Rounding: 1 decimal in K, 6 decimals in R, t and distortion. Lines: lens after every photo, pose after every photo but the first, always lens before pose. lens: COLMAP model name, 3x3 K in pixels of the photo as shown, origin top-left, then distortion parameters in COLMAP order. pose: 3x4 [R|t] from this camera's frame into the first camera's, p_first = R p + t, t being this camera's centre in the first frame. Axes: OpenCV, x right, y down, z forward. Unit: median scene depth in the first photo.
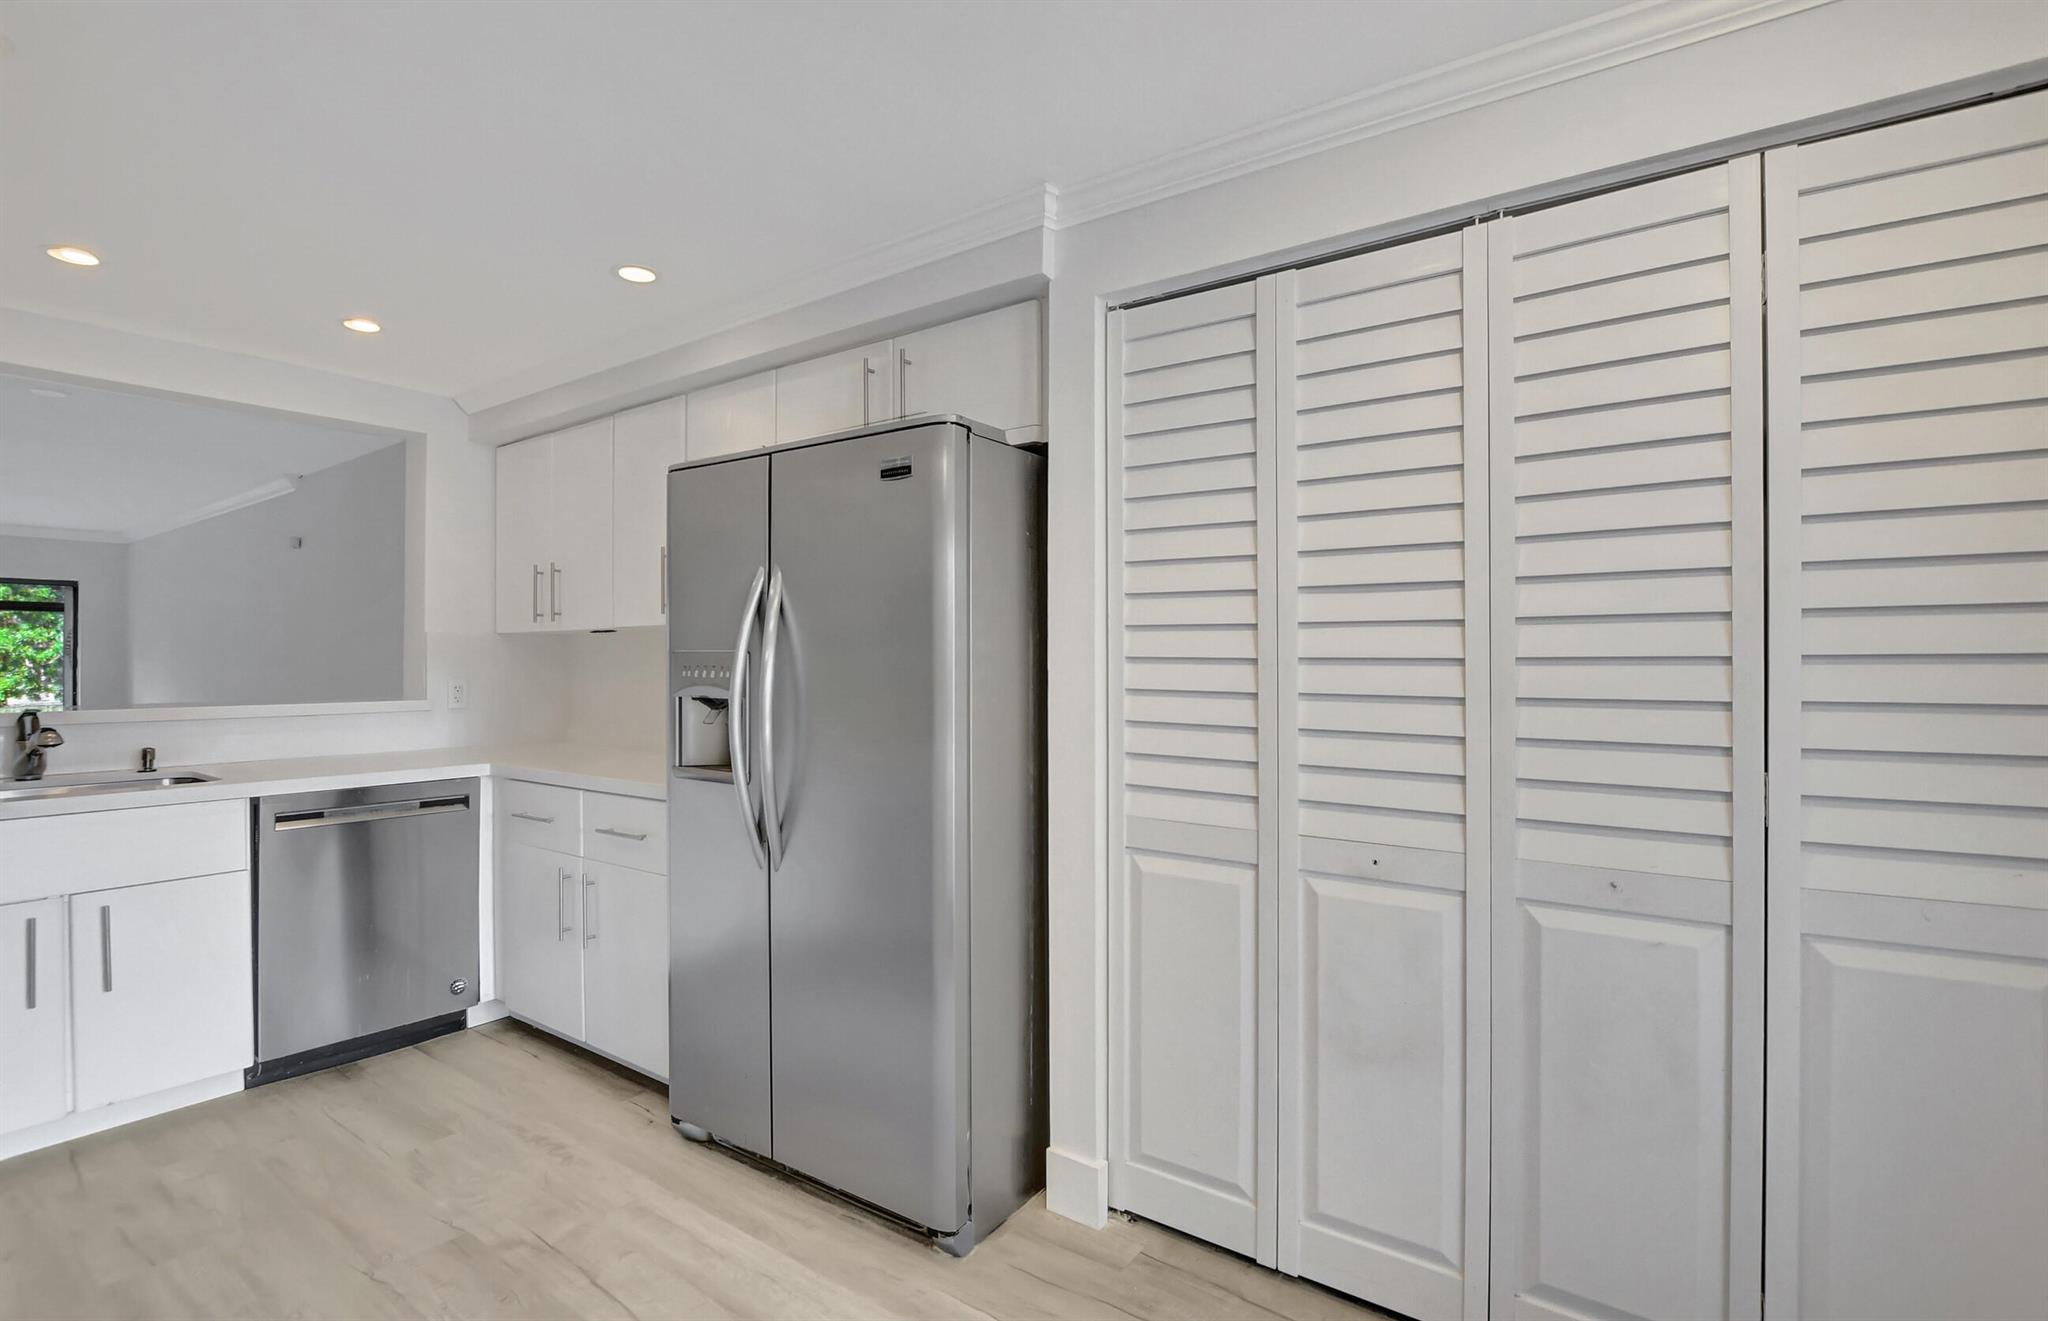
lens RADIAL K [[900.0, 0, 1024.0], [0, 900.0, 660.5], [0, 0, 1]] dist [-0.029791, -0.000234]
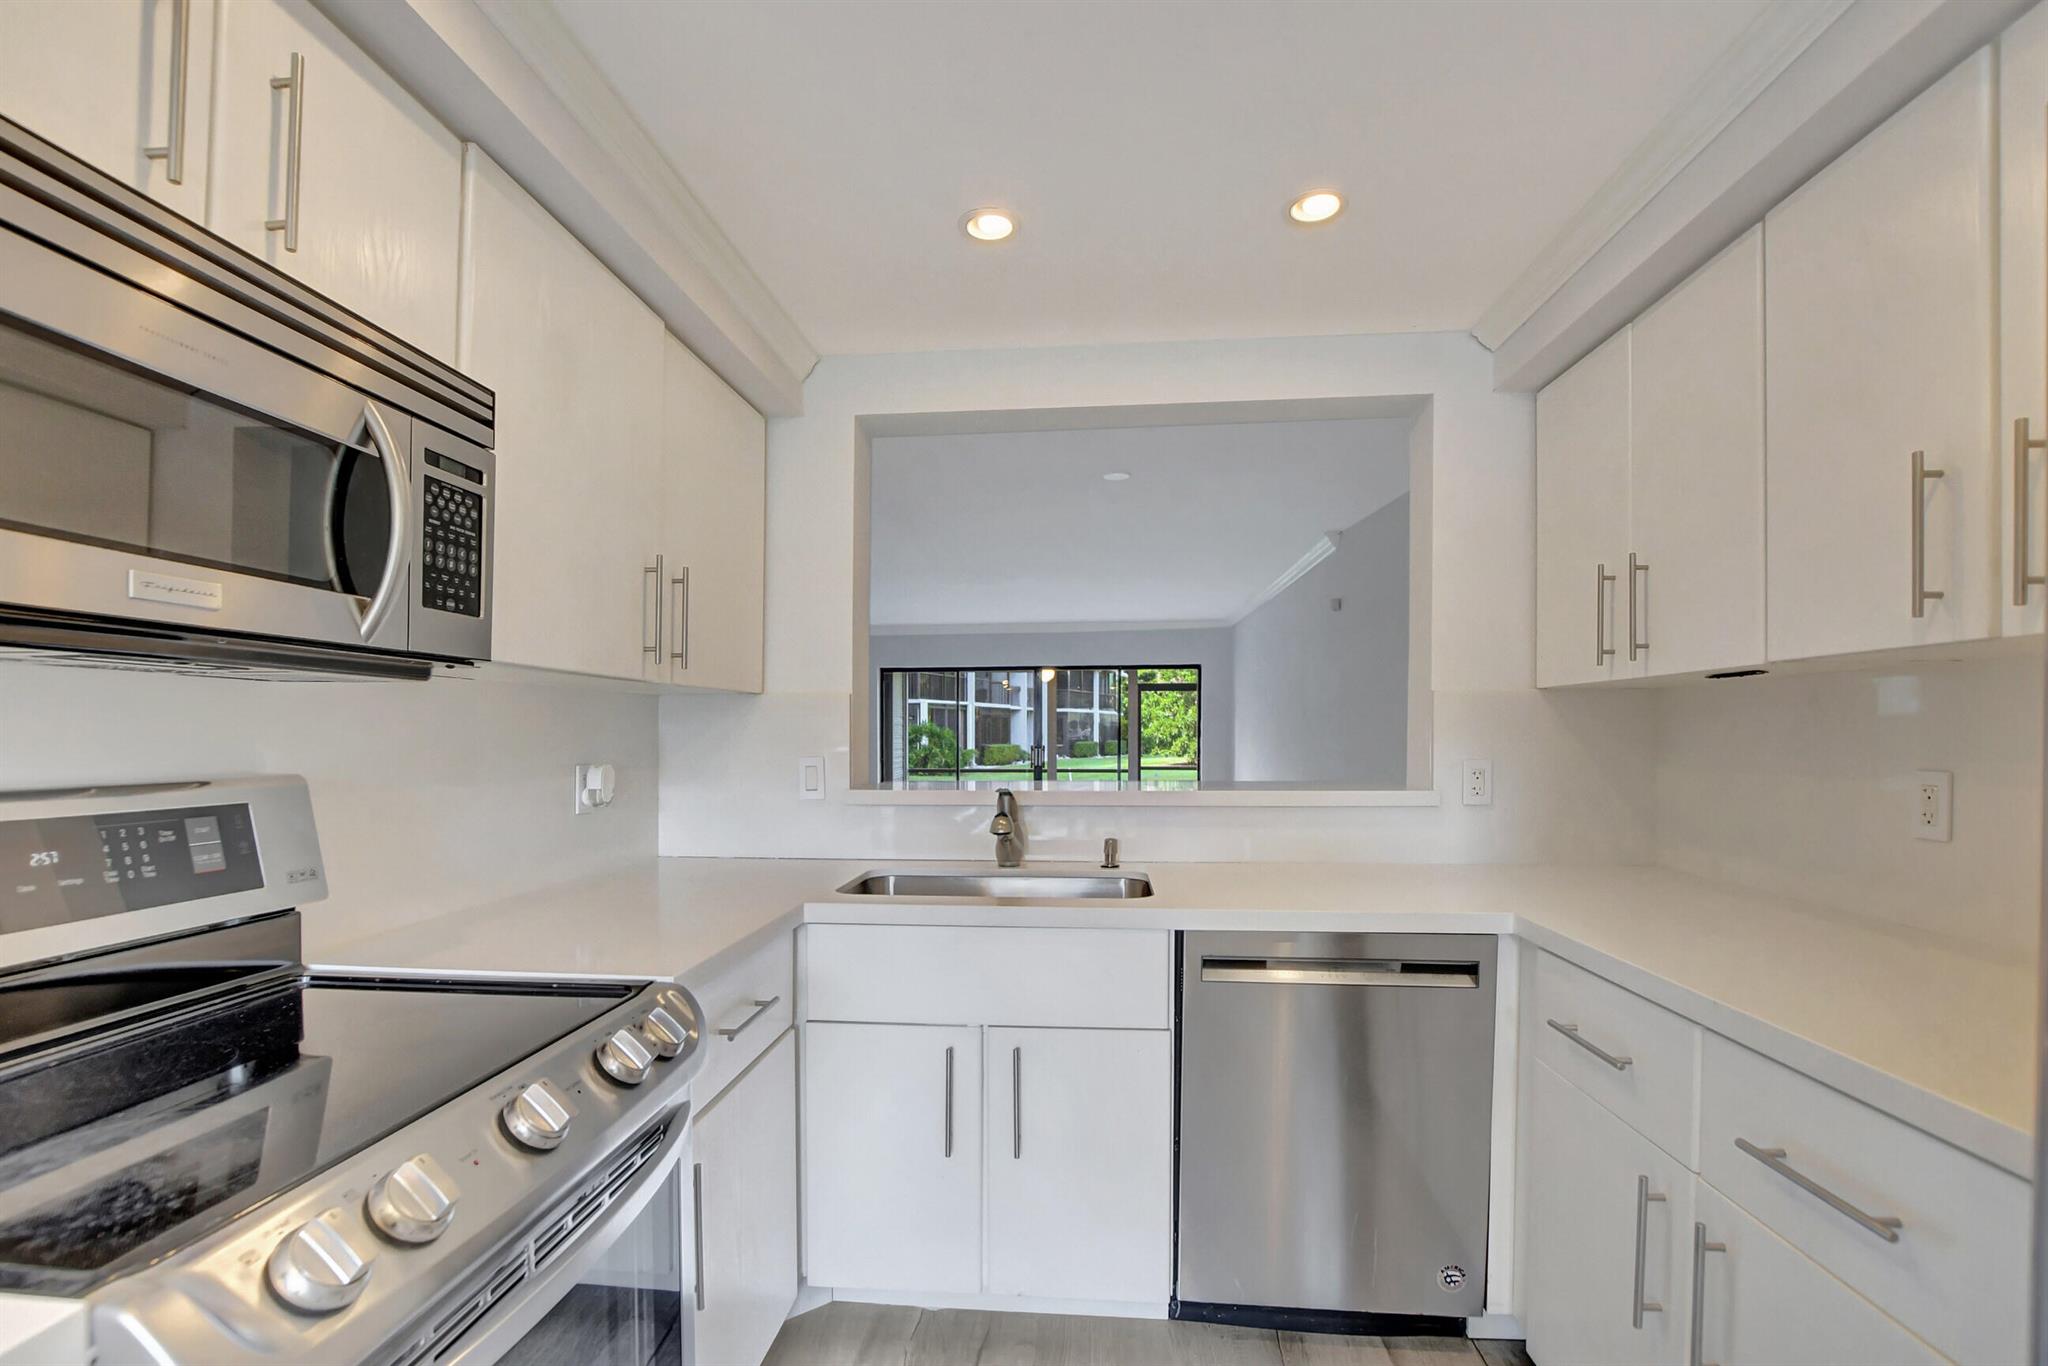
lens RADIAL K [[942.8, 0, 1024.3], [0, 942.8, 752.5], [0, 0, 1]] dist [-0.031669, -0.000633]
pose [[0.490808, 0.017135, -0.871100, -0.235567], [0.004936, 0.999736, 0.022447, -0.001845], [0.871254, -0.015317, 0.490593, 0.434916]]
